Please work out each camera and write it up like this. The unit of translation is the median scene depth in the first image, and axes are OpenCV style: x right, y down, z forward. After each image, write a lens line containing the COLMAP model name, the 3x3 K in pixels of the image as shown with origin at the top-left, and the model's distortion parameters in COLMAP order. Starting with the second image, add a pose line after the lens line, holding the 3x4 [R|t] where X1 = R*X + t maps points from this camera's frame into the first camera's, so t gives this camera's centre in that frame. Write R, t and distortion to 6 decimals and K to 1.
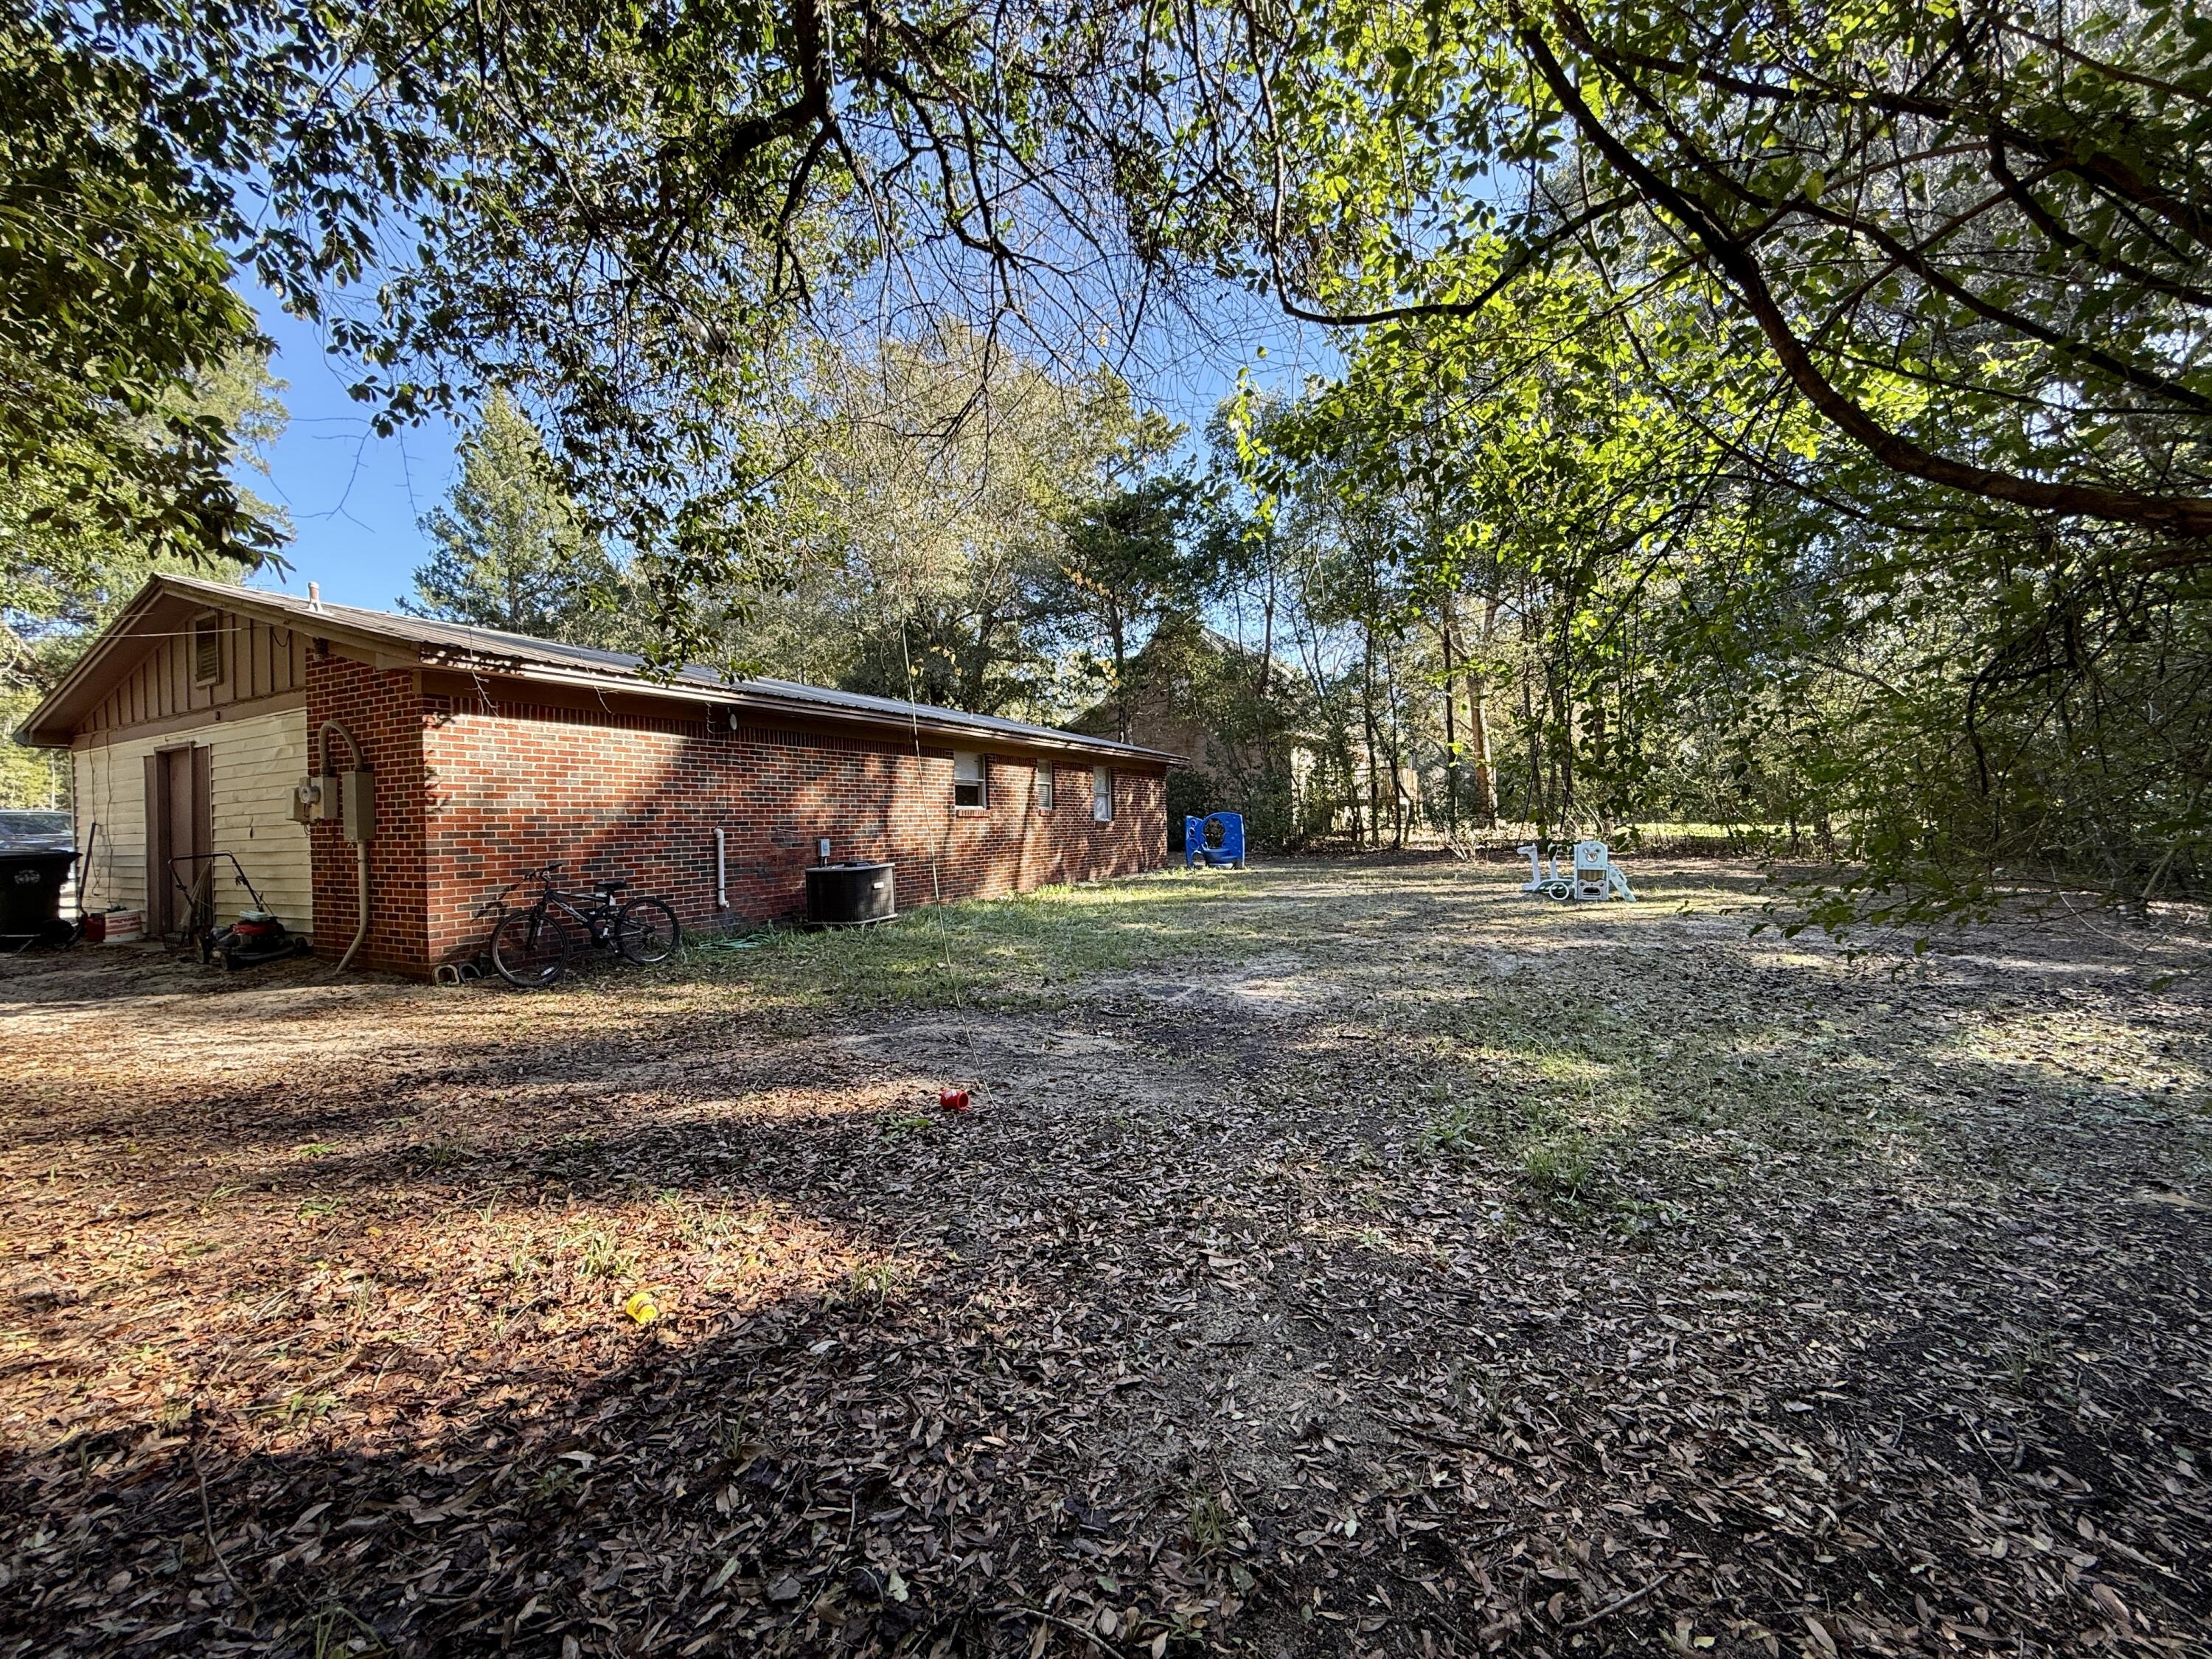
lens RADIAL K [[882.7, 0, 1099.6], [0, 882.7, 829.3], [0, 0, 1]] dist [-0.000702, -0.000093]
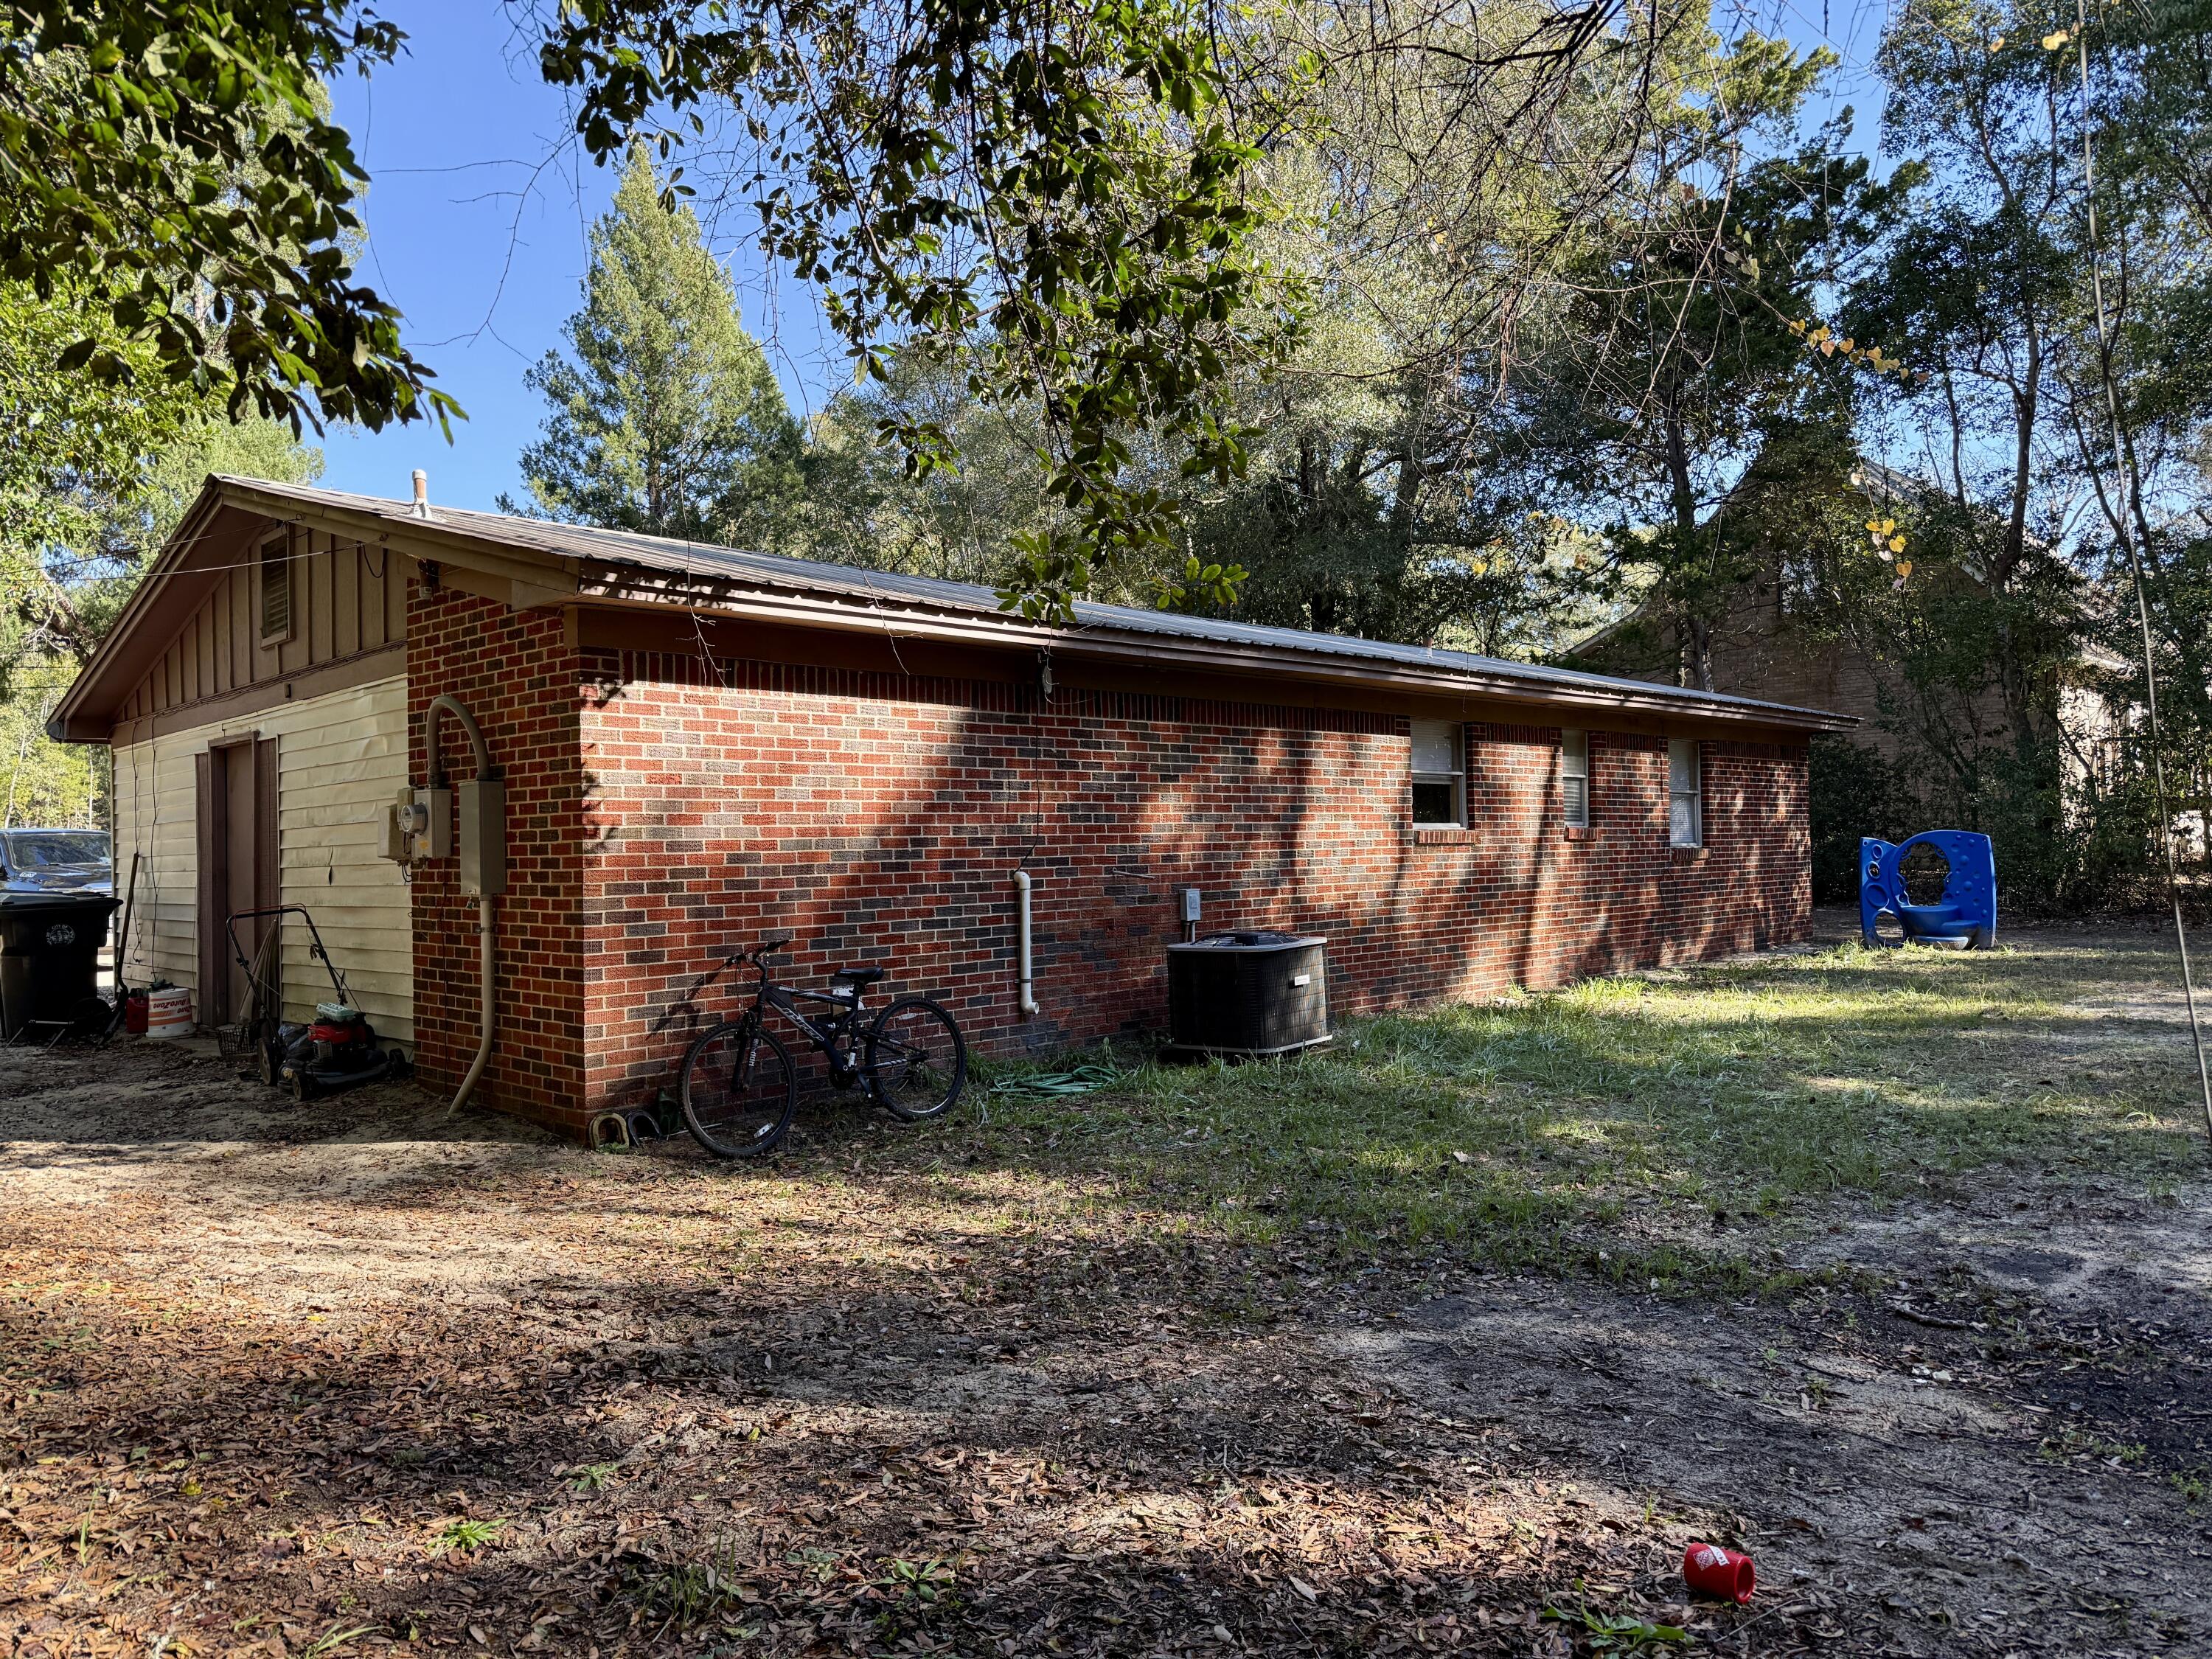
lens RADIAL K [[1568.2, 0, 1105.3], [0, 1568.2, 836.4], [0, 0, 1]] dist [0.095399, -0.148404]
pose [[0.954548, 0.000999, -0.298057, -0.093549], [-0.003544, 0.999962, -0.007999, -0.016499], [0.298037, 0.008692, 0.954515, 0.079334]]
